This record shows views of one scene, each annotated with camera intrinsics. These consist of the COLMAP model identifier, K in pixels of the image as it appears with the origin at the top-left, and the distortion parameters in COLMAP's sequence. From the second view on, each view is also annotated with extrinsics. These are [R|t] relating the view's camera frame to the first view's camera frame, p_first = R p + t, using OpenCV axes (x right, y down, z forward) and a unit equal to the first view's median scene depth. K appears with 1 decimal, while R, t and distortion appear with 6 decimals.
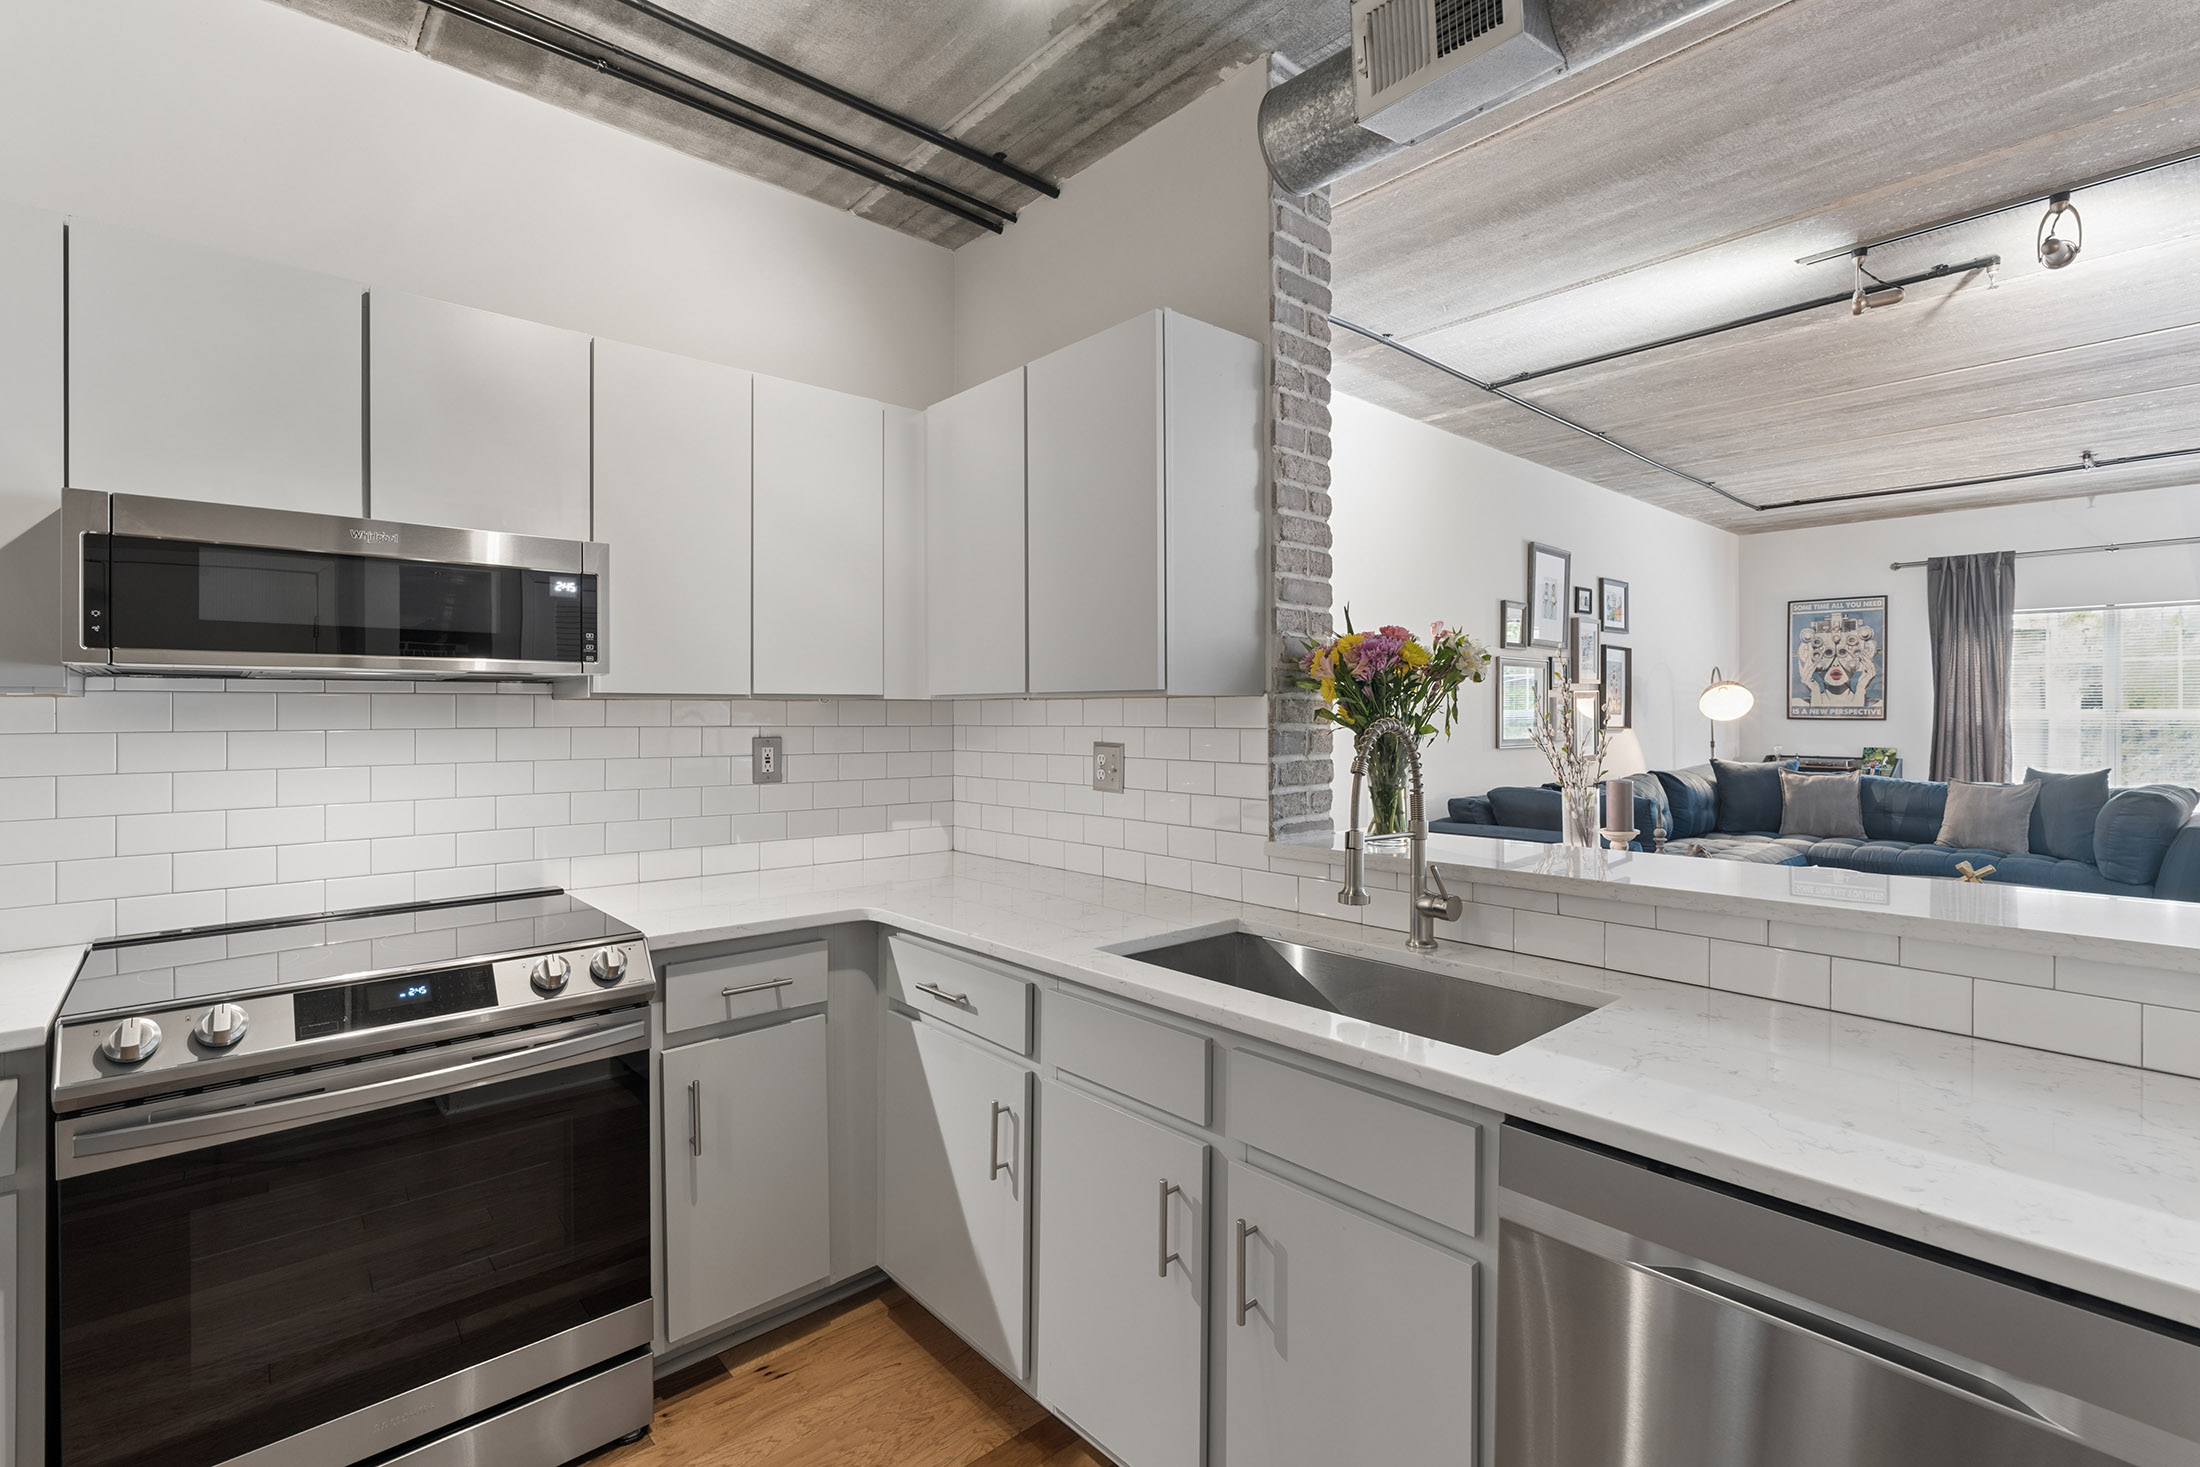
lens RADIAL K [[996.4, 0, 1094.0], [0, 996.4, 713.4], [0, 0, 1]] dist [-0.006763, 0.001707]
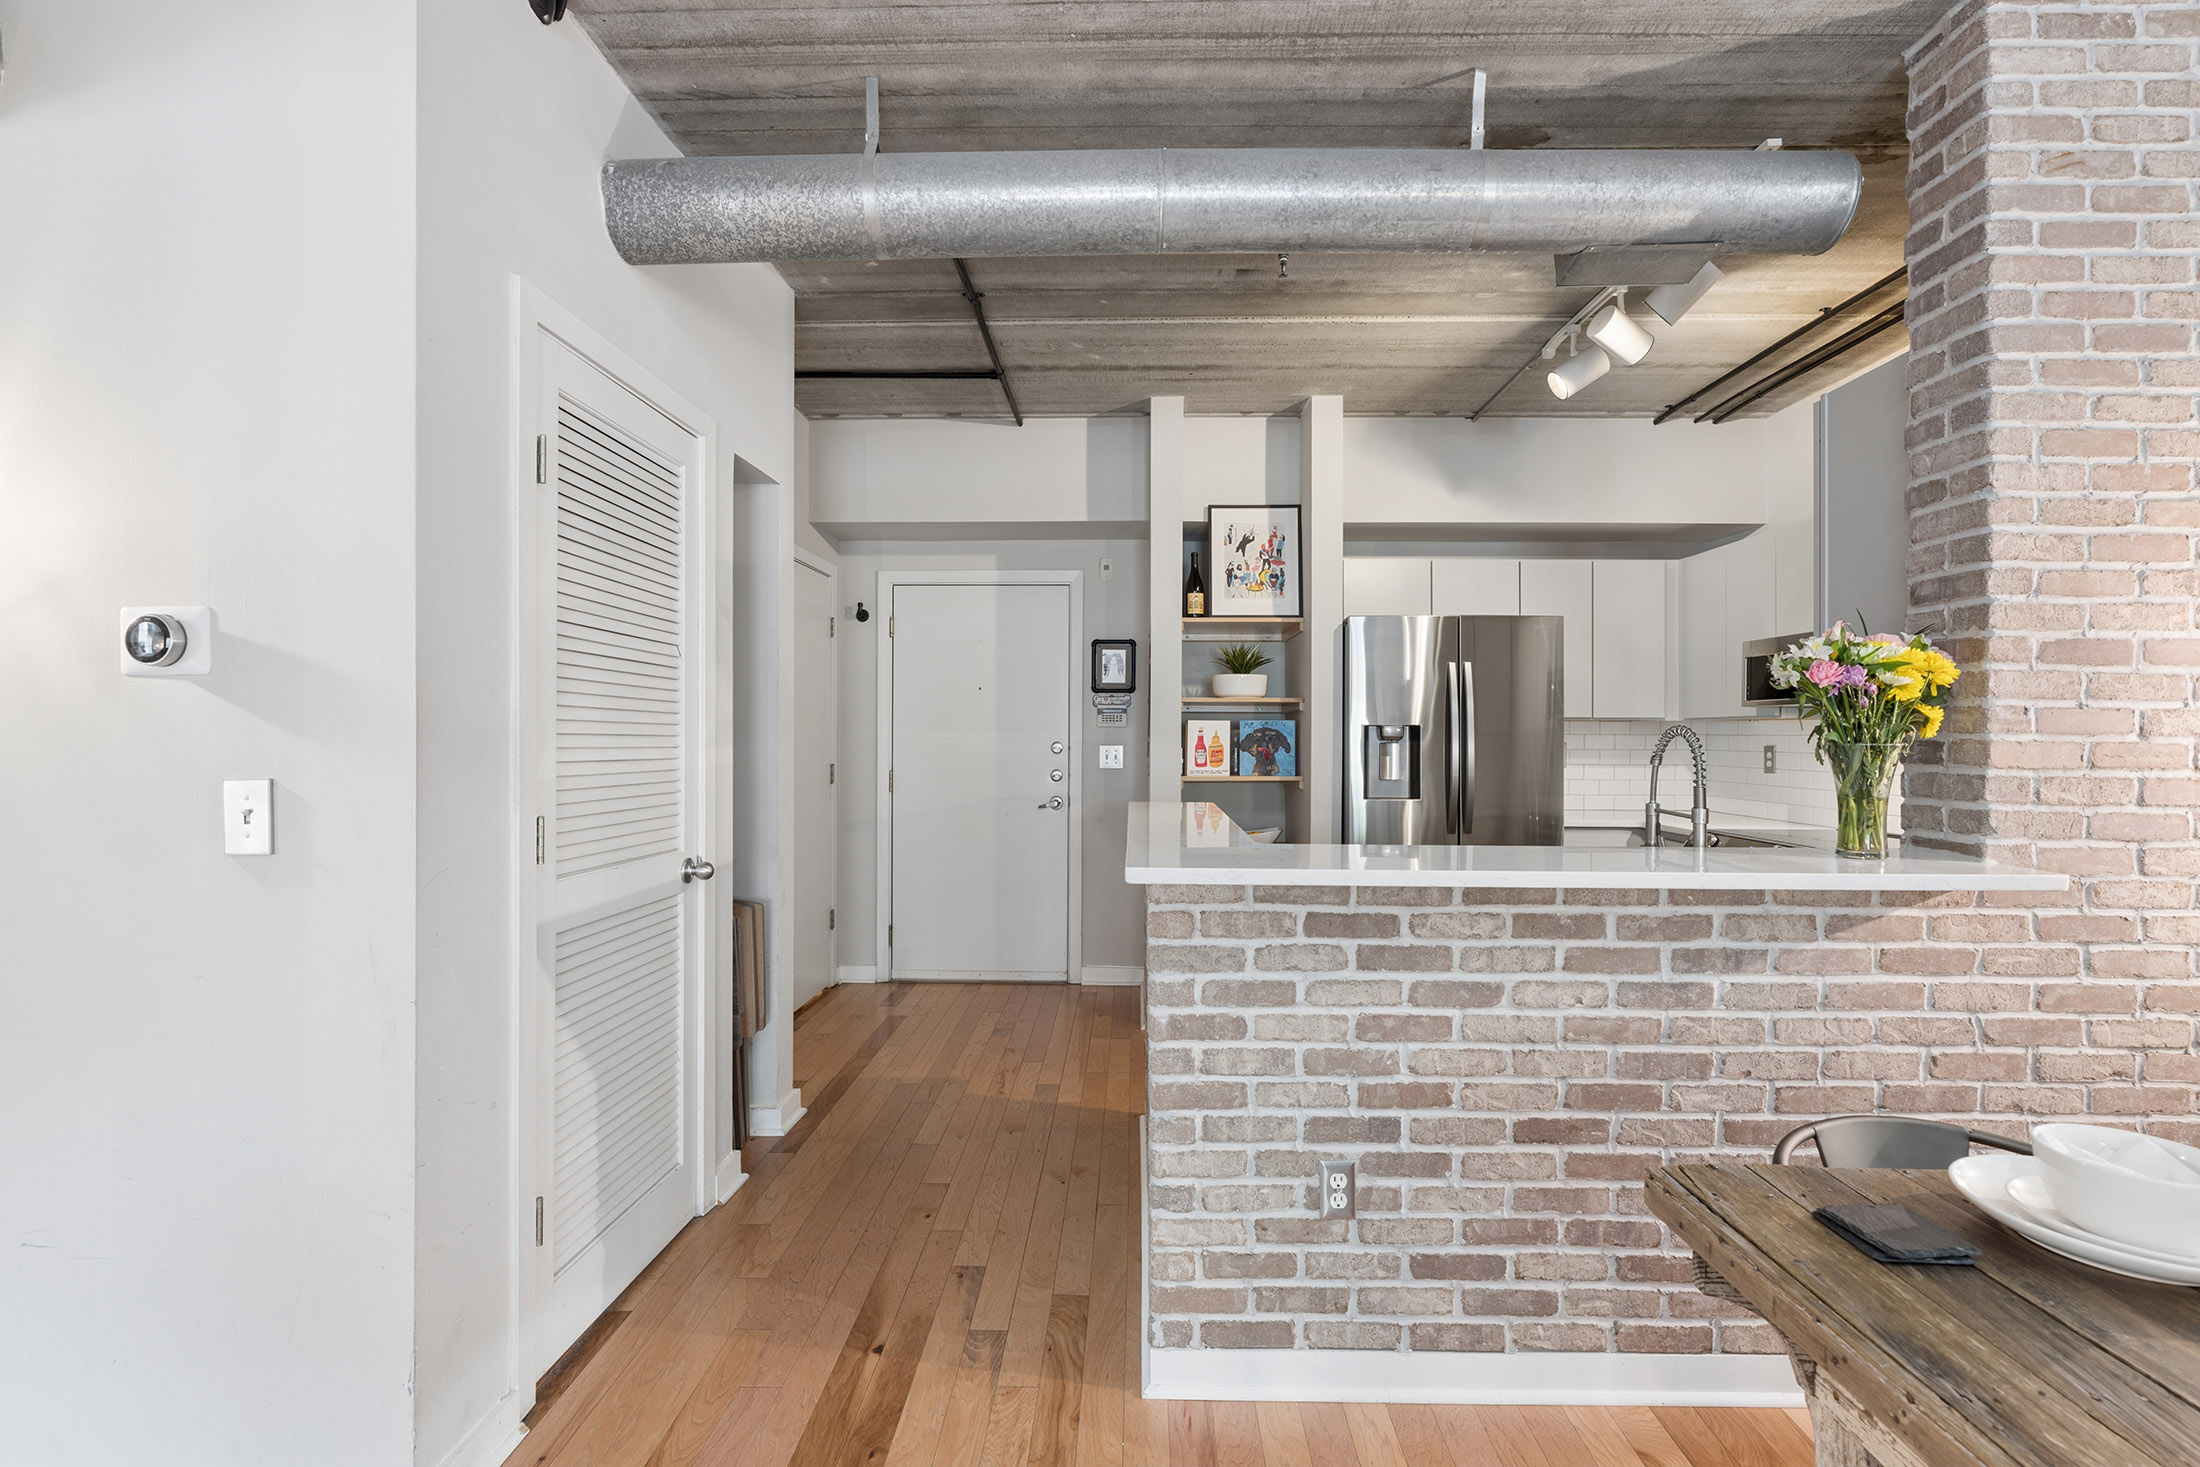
lens RADIAL K [[996.4, 0, 1115.9], [0, 996.4, 736.2], [0, 0, 1]] dist [-0.006763, 0.001707]
pose [[-0.686191, 0.004312, -0.727409, 1.303340], [-0.001310, 0.999973, 0.007163, 0.007716], [0.727421, 0.005868, -0.686167, 1.000647]]
